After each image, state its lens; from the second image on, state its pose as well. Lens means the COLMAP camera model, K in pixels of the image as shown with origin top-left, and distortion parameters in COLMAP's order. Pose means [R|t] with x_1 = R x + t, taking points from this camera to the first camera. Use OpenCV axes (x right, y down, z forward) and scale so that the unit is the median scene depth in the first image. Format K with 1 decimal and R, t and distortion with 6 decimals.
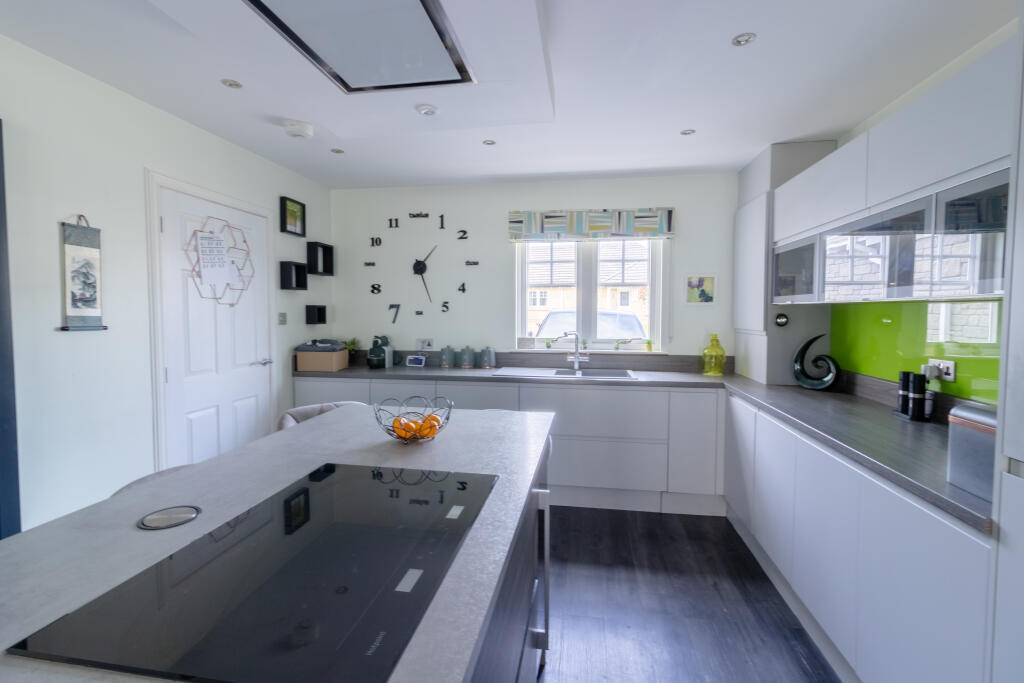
lens RADIAL K [[477.5, 0, 507.3], [0, 477.5, 331.5], [0, 0, 1]] dist [0.000290, -0.000292]
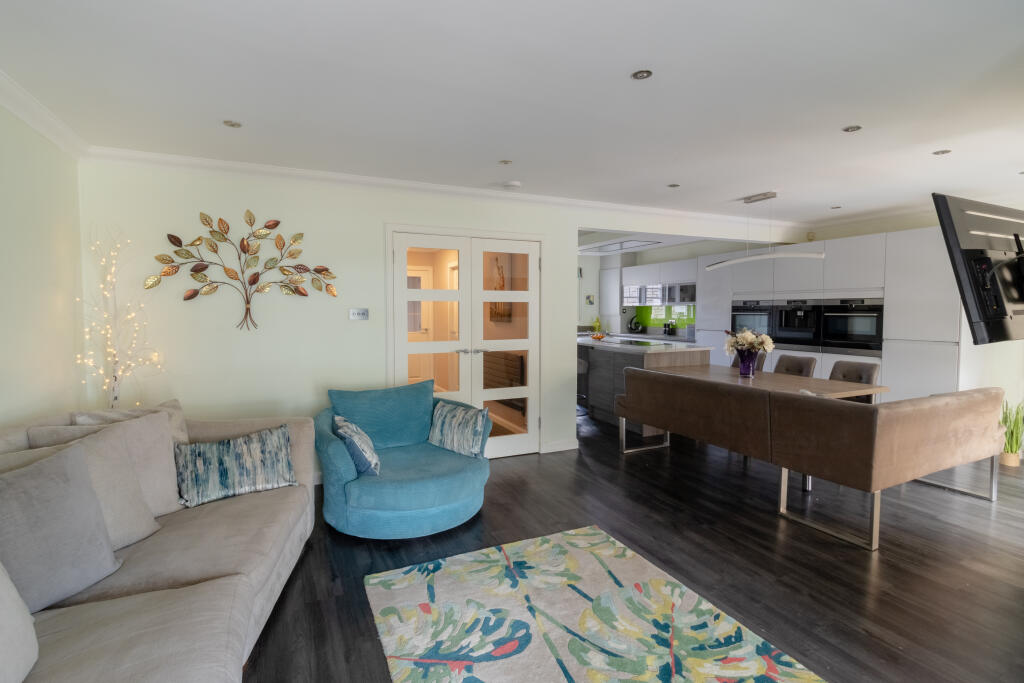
lens RADIAL K [[477.5, 0, 507.3], [0, 477.5, 331.5], [0, 0, 1]] dist [0.000290, -0.000292]
pose [[0.824750, -0.032953, 0.564537, -1.408669], [0.029827, 0.999446, 0.014764, 0.031365], [-0.564710, 0.004662, 0.825276, -0.866565]]
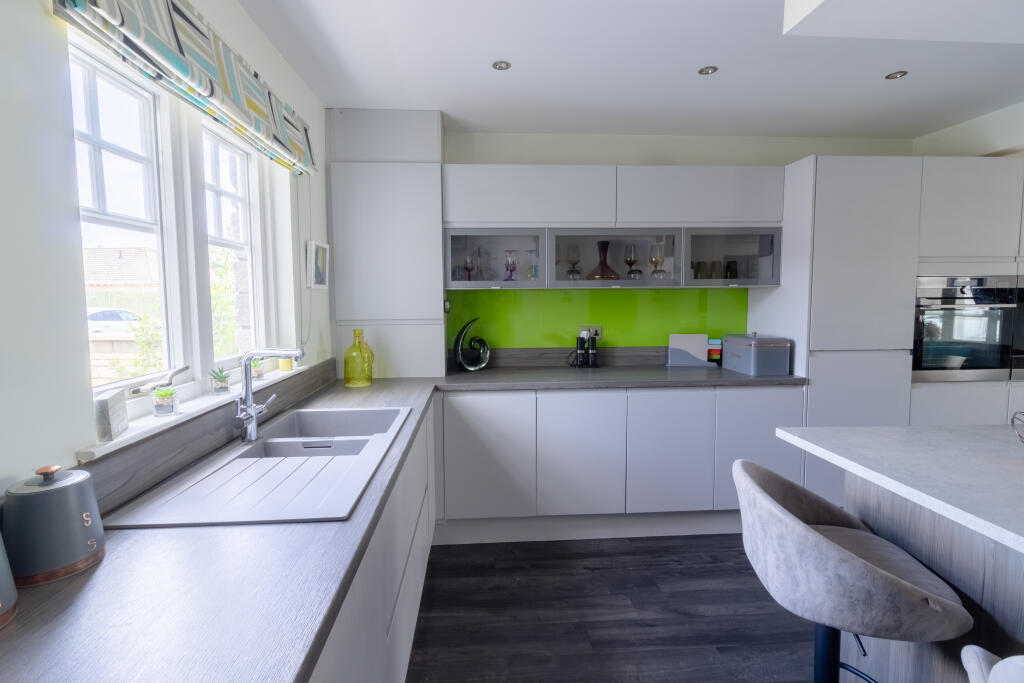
lens RADIAL K [[477.5, 0, 507.3], [0, 477.5, 331.5], [0, 0, 1]] dist [0.000290, -0.000292]
pose [[-0.225344, -0.074891, 0.971397, -0.295704], [0.046916, 0.995050, 0.087598, -0.039740], [-0.973149, 0.065313, -0.220715, 0.863468]]
